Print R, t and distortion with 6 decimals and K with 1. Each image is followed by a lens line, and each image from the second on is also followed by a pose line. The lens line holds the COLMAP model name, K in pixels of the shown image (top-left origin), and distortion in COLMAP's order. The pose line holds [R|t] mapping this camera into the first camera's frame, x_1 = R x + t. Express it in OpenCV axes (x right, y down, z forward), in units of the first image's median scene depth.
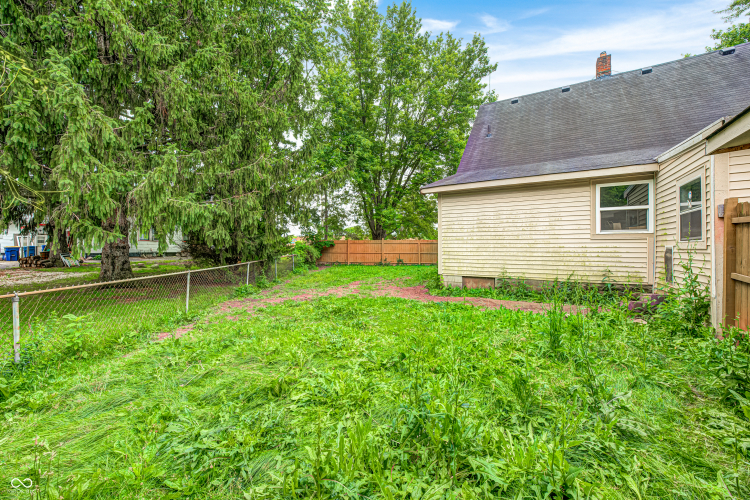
lens RADIAL K [[304.2, 0, 374.0], [0, 304.2, 248.2], [0, 0, 1]] dist [-0.000926, -0.000011]
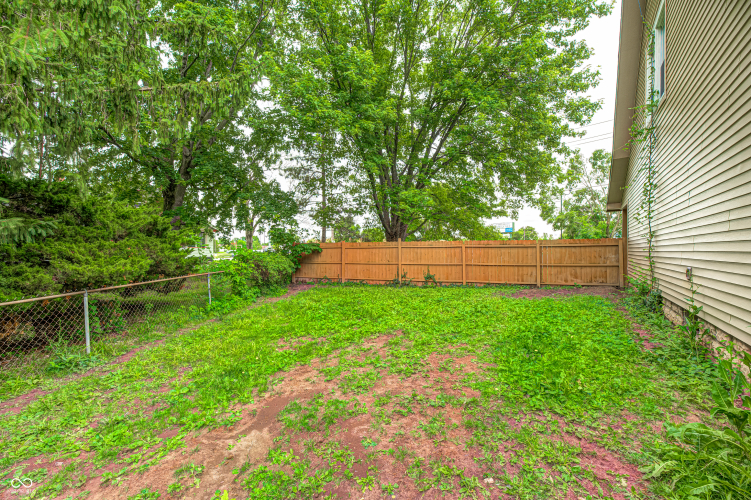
lens RADIAL K [[304.6, 0, 377.6], [0, 304.6, 250.0], [0, 0, 1]] dist [-0.000926, -0.000011]
pose [[0.998041, -0.004010, -0.062440, 0.020656], [0.003848, 0.999989, -0.002725, -0.008616], [0.062450, 0.002479, 0.998045, 0.375151]]
